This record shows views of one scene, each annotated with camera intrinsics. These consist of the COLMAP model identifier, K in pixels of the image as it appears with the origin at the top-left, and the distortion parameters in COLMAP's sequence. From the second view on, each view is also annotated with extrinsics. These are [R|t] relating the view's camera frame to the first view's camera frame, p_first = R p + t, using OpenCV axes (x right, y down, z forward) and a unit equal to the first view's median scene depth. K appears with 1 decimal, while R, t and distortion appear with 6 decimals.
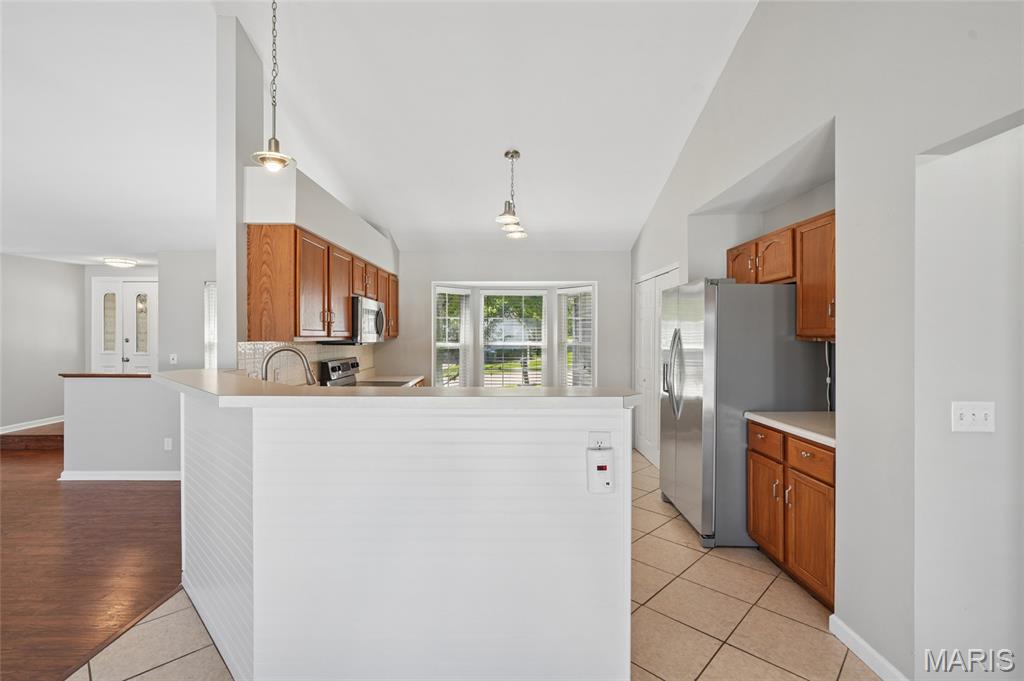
lens RADIAL K [[469.5, 0, 515.6], [0, 469.5, 337.1], [0, 0, 1]] dist [0.001312, 0.000481]
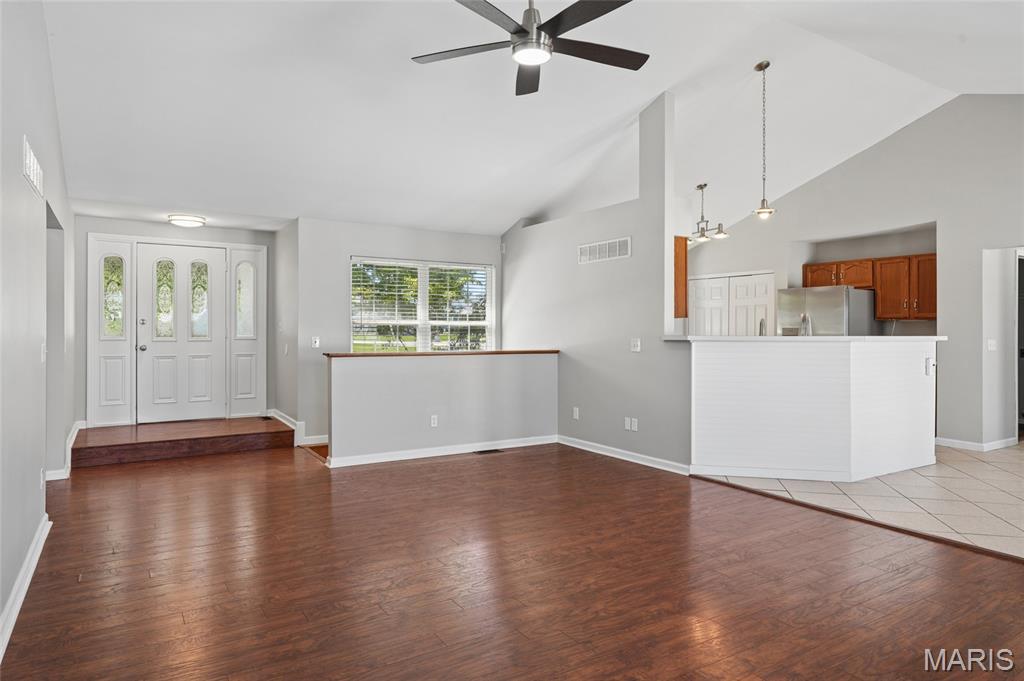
lens RADIAL K [[629.2, 0, 509.5], [0, 629.2, 335.4], [0, 0, 1]] dist [-0.002635, -0.000004]
pose [[0.865825, -0.000723, 0.500346, -0.998799], [-0.005951, 0.999913, 0.011743, 0.014904], [-0.500311, -0.013145, 0.865746, -0.191341]]
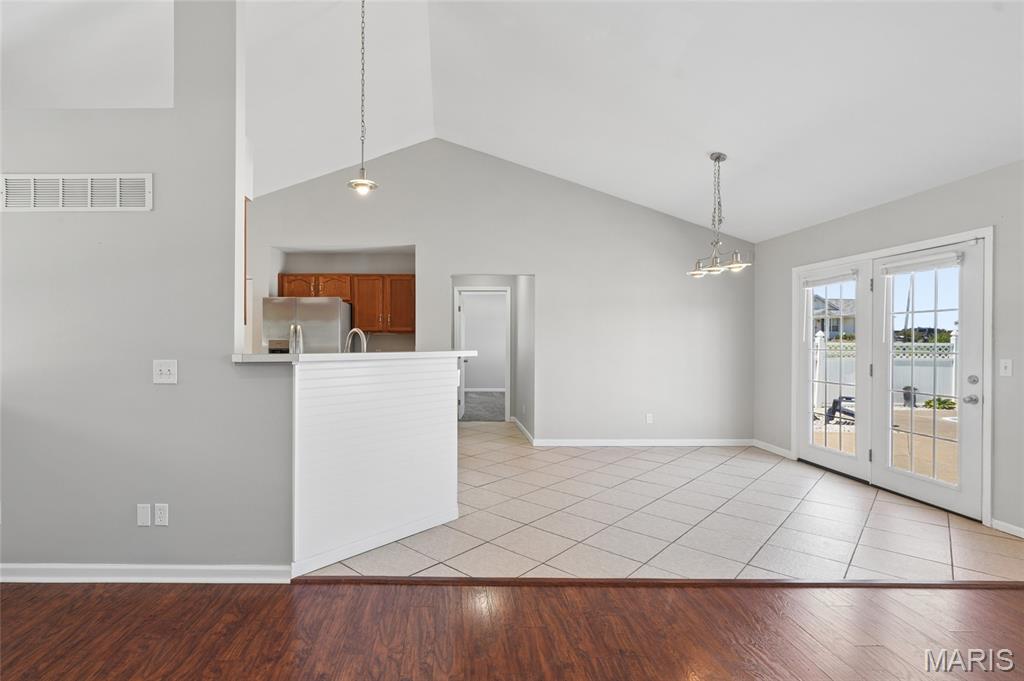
lens RADIAL K [[523.9, 0, 512.6], [0, 523.9, 345.0], [0, 0, 1]] dist [-0.003973, -0.000388]
pose [[0.035614, -0.003412, 0.999360, -0.781112], [-0.004997, 0.999981, 0.003592, 0.014360], [-0.999353, -0.005122, 0.035596, 0.240000]]
